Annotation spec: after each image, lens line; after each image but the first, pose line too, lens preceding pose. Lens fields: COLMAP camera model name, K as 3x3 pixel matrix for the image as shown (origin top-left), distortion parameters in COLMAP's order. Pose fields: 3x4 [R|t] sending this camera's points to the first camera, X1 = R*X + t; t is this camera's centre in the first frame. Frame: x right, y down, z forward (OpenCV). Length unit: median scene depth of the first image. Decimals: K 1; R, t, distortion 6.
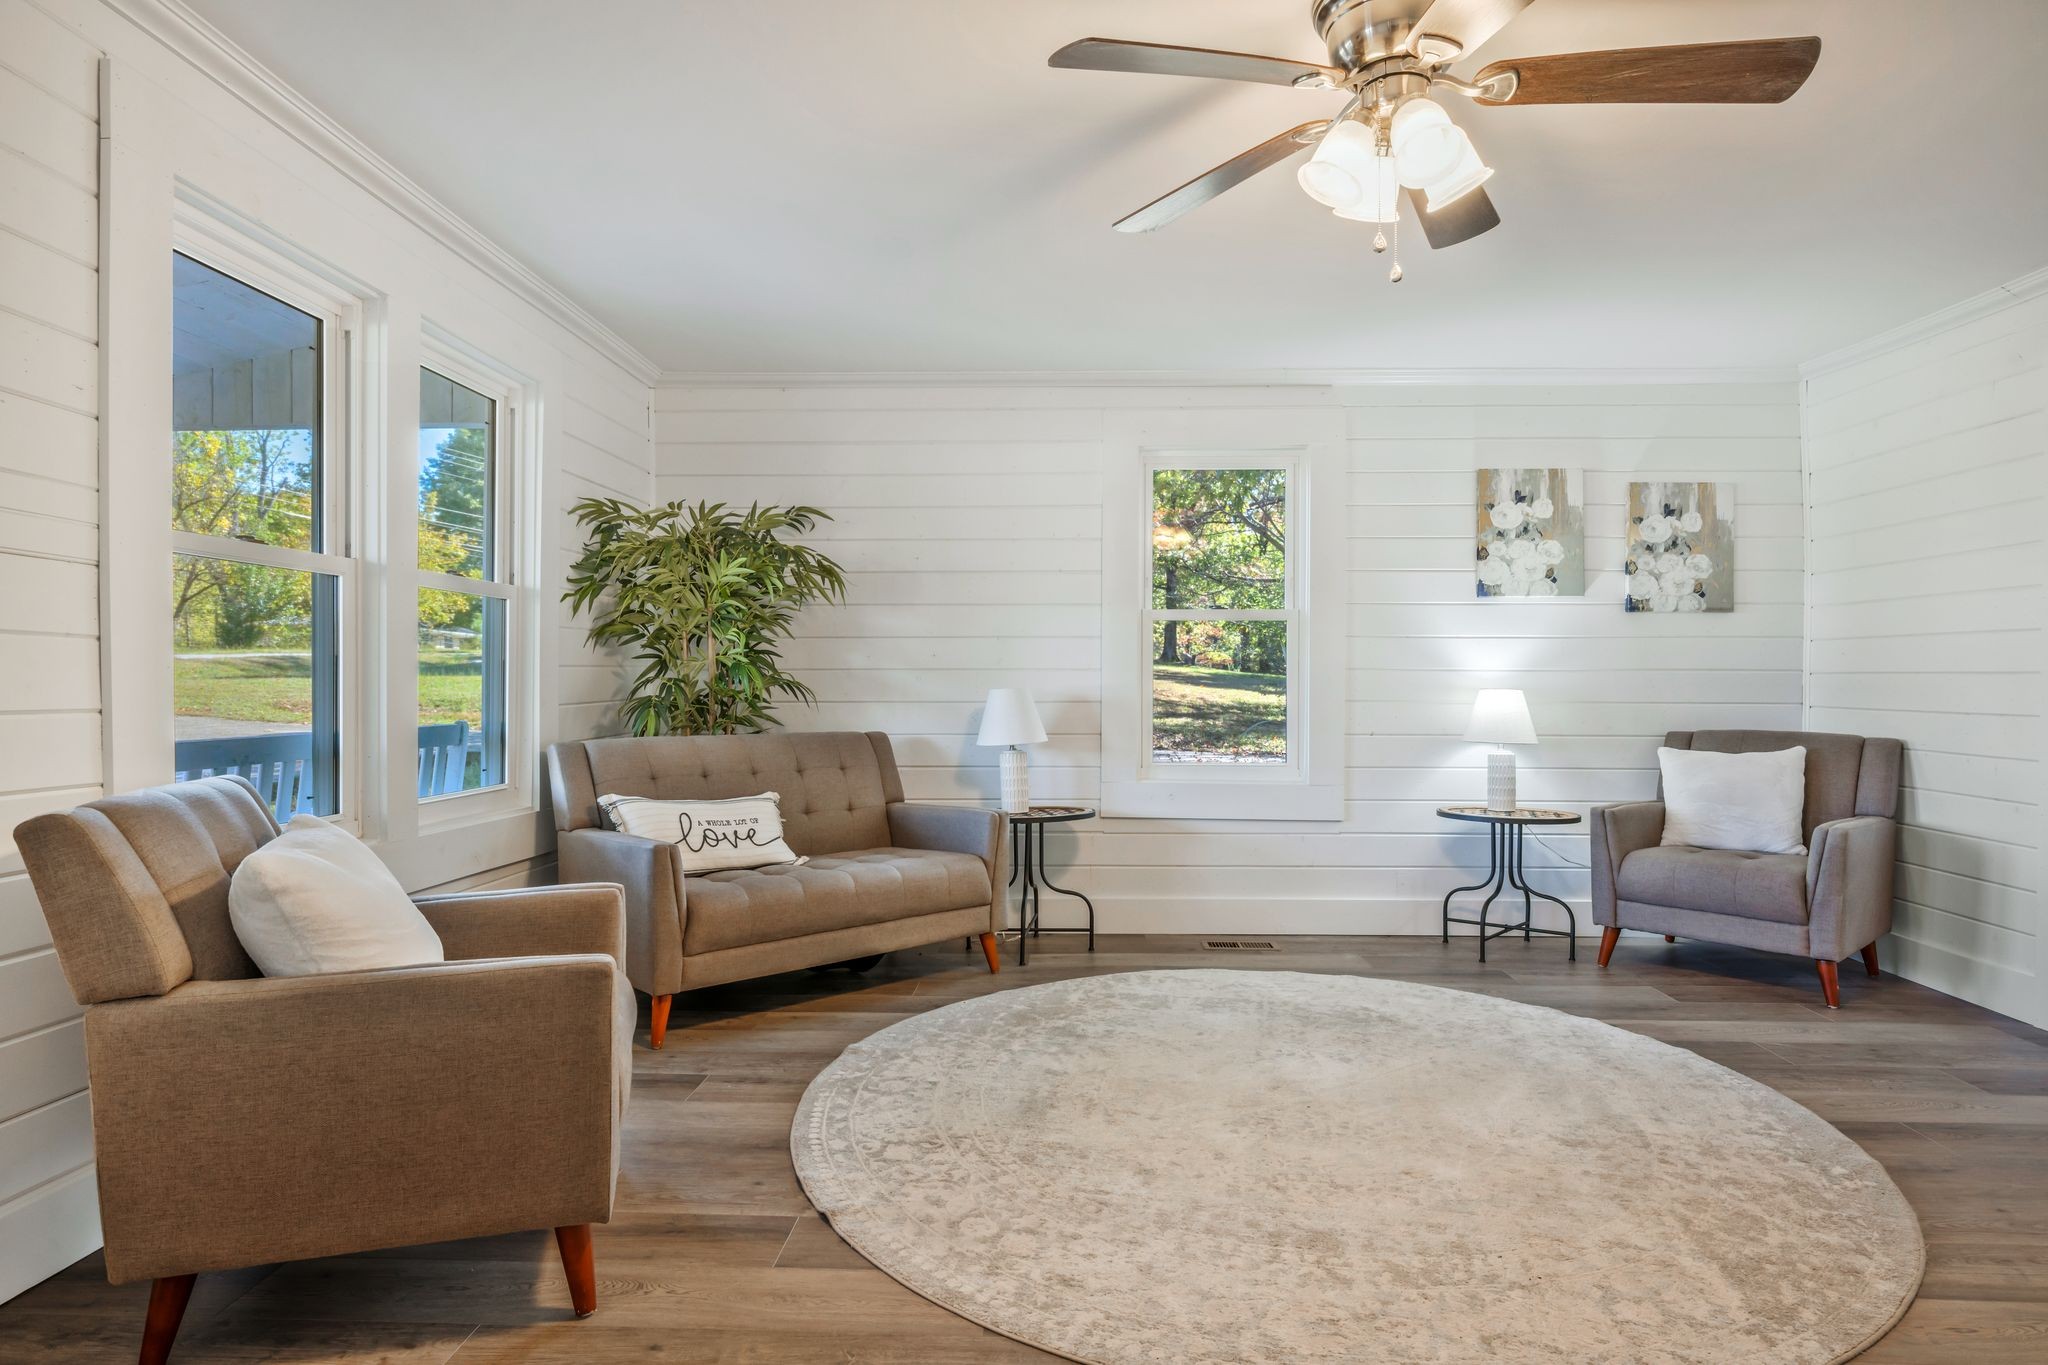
lens RADIAL K [[1073.8, 0, 1024.0], [0, 1073.8, 682.5], [0, 0, 1]] dist [-0.000462, -0.000263]
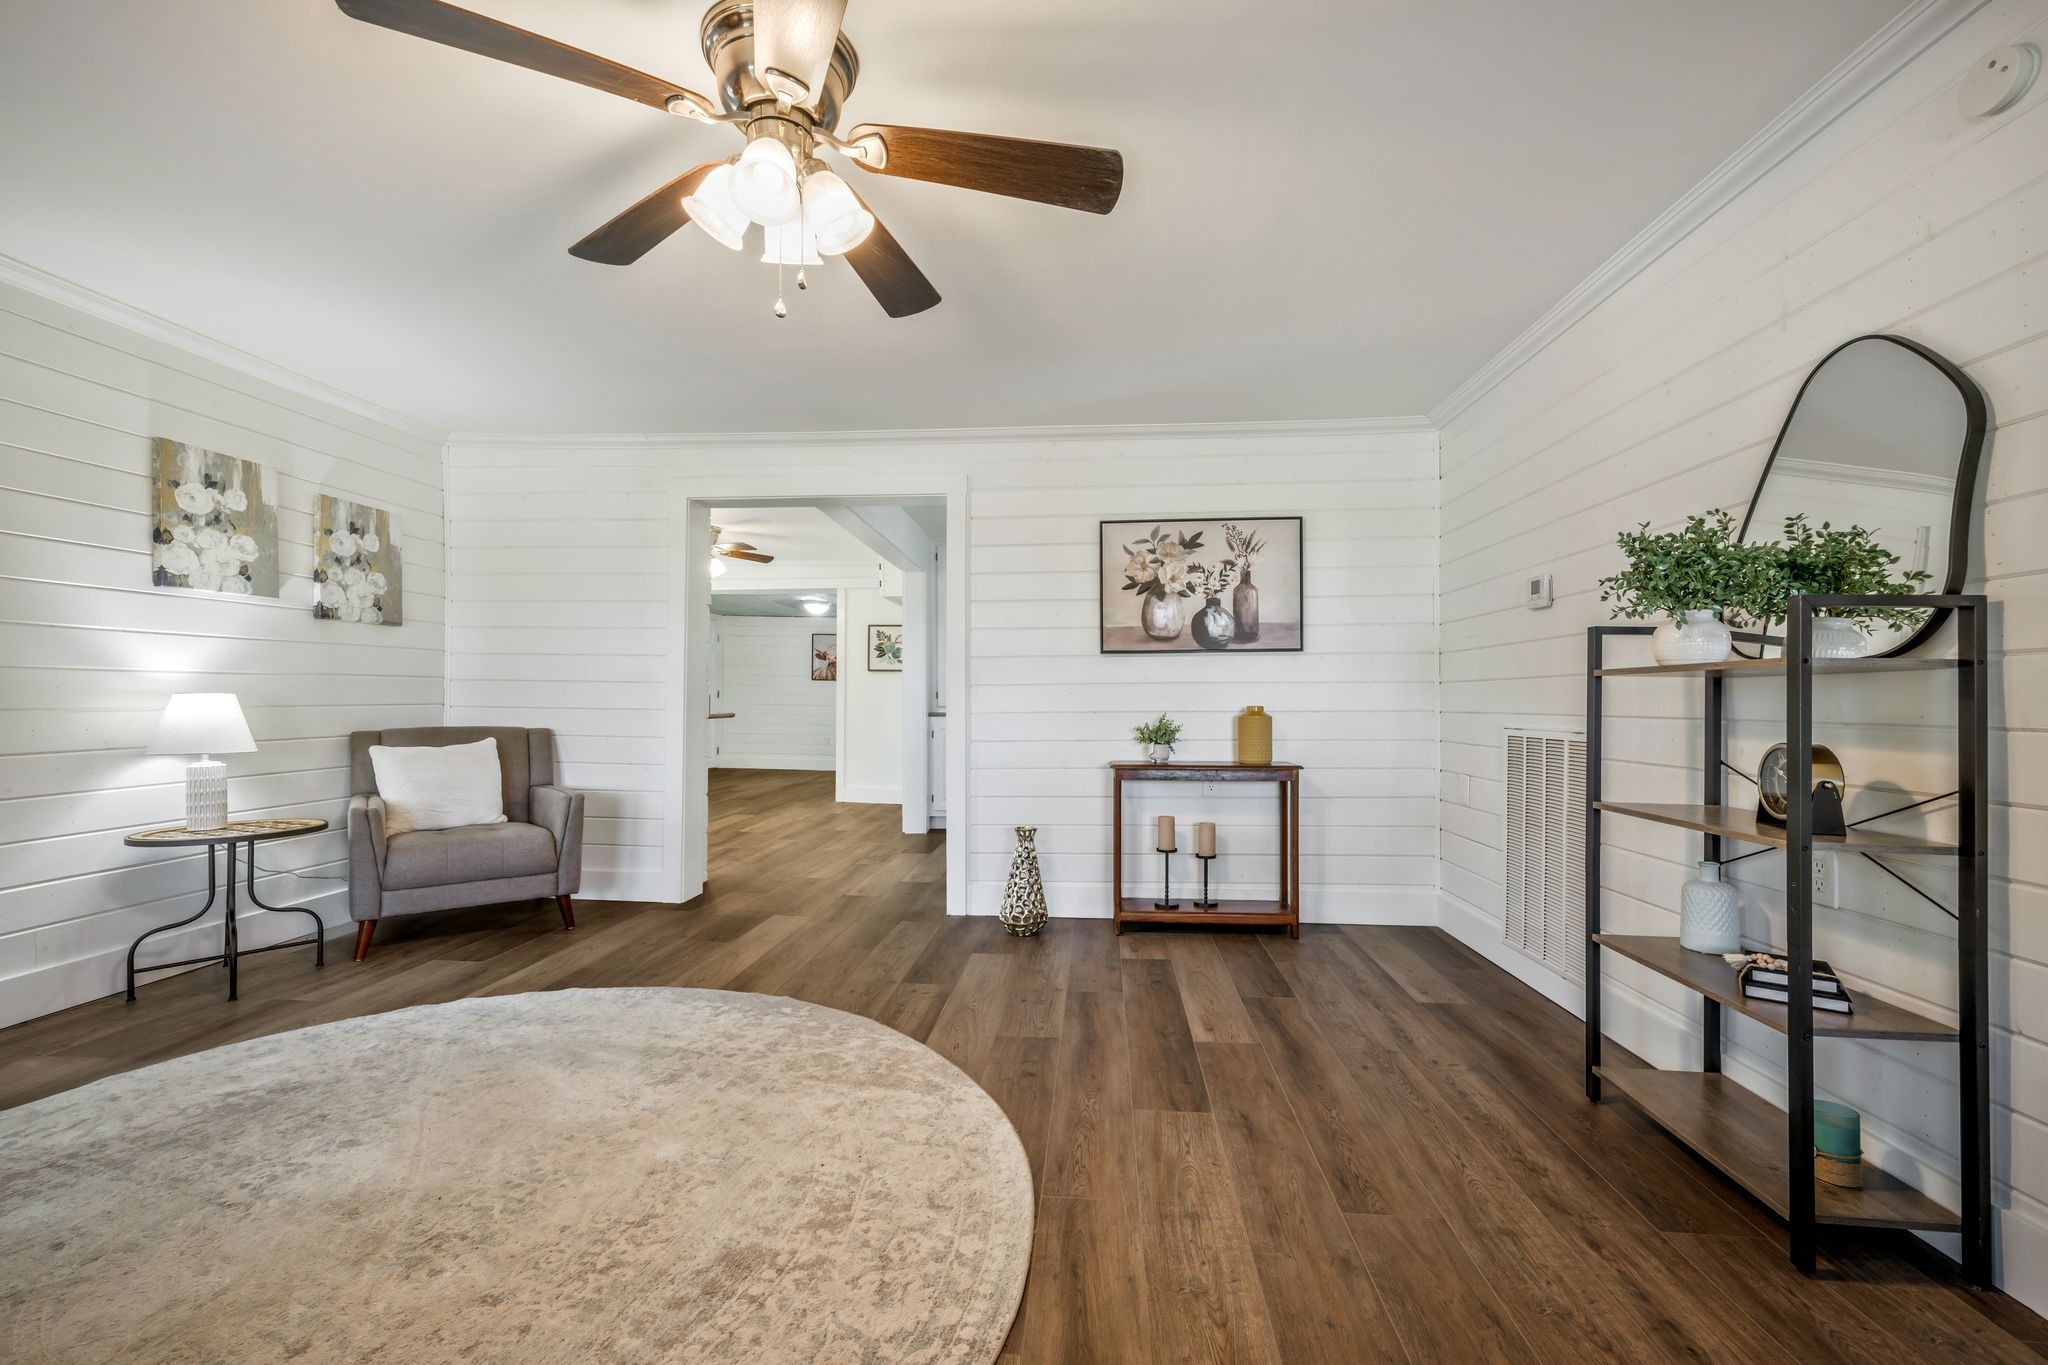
lens RADIAL K [[819.9, 0, 1024.0], [0, 819.9, 682.5], [0, 0, 1]] dist [-0.000586, -0.000148]
pose [[0.092669, 0.010793, 0.995639, -0.170778], [-0.005834, 0.999930, -0.010296, 0.000561], [-0.995680, -0.004855, 0.092725, 0.258635]]
